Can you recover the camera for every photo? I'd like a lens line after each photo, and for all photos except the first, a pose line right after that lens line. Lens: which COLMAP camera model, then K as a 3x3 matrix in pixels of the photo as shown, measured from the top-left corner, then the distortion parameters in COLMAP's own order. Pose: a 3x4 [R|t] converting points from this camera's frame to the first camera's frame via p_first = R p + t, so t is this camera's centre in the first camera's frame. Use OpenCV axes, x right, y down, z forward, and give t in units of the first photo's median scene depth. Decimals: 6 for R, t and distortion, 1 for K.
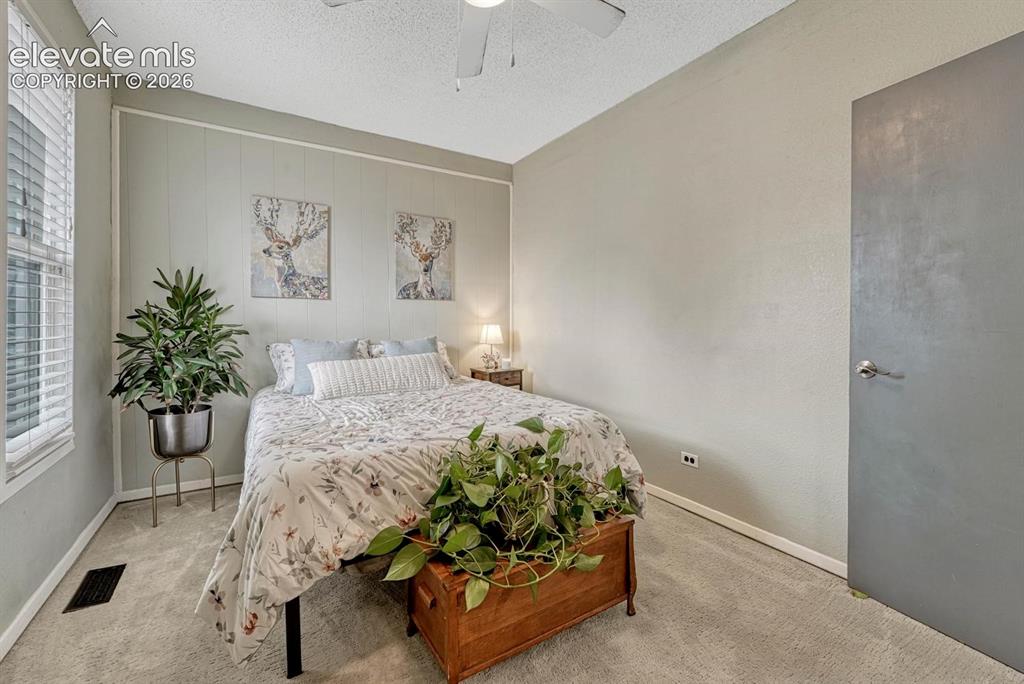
lens RADIAL K [[423.9, 0, 513.4], [0, 423.9, 328.6], [0, 0, 1]] dist [-0.008262, 0.000208]
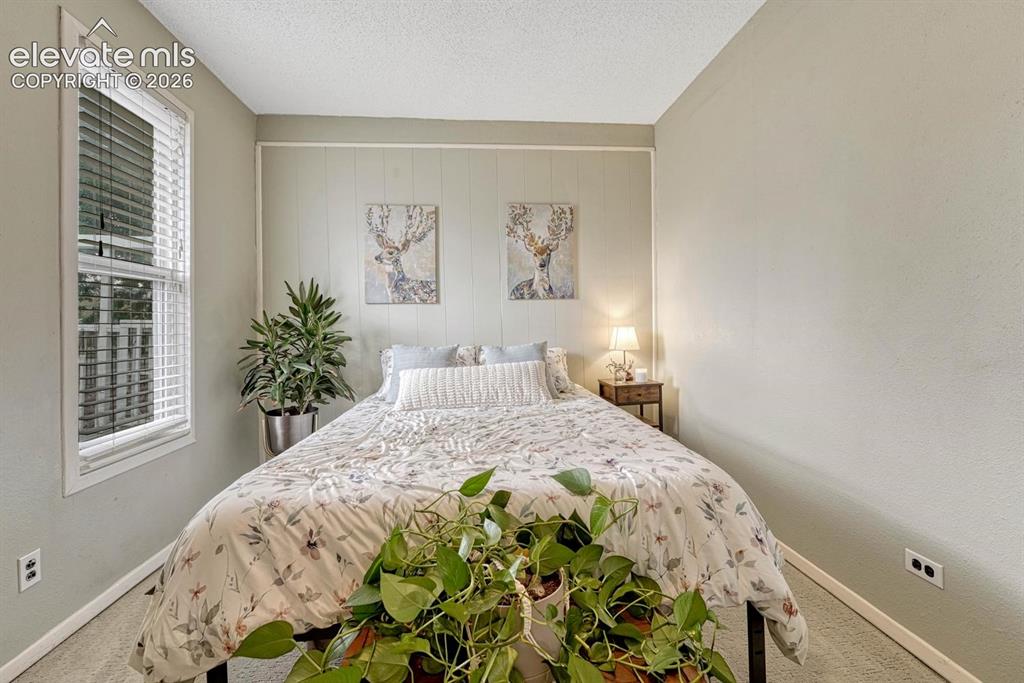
lens RADIAL K [[423.9, 0, 513.4], [0, 423.9, 328.1], [0, 0, 1]] dist [-0.008262, 0.000208]
pose [[0.891877, -0.016033, -0.451994, 0.159021], [0.012382, 0.999862, -0.011035, 0.000309], [0.452109, 0.004246, 0.891953, 0.235405]]
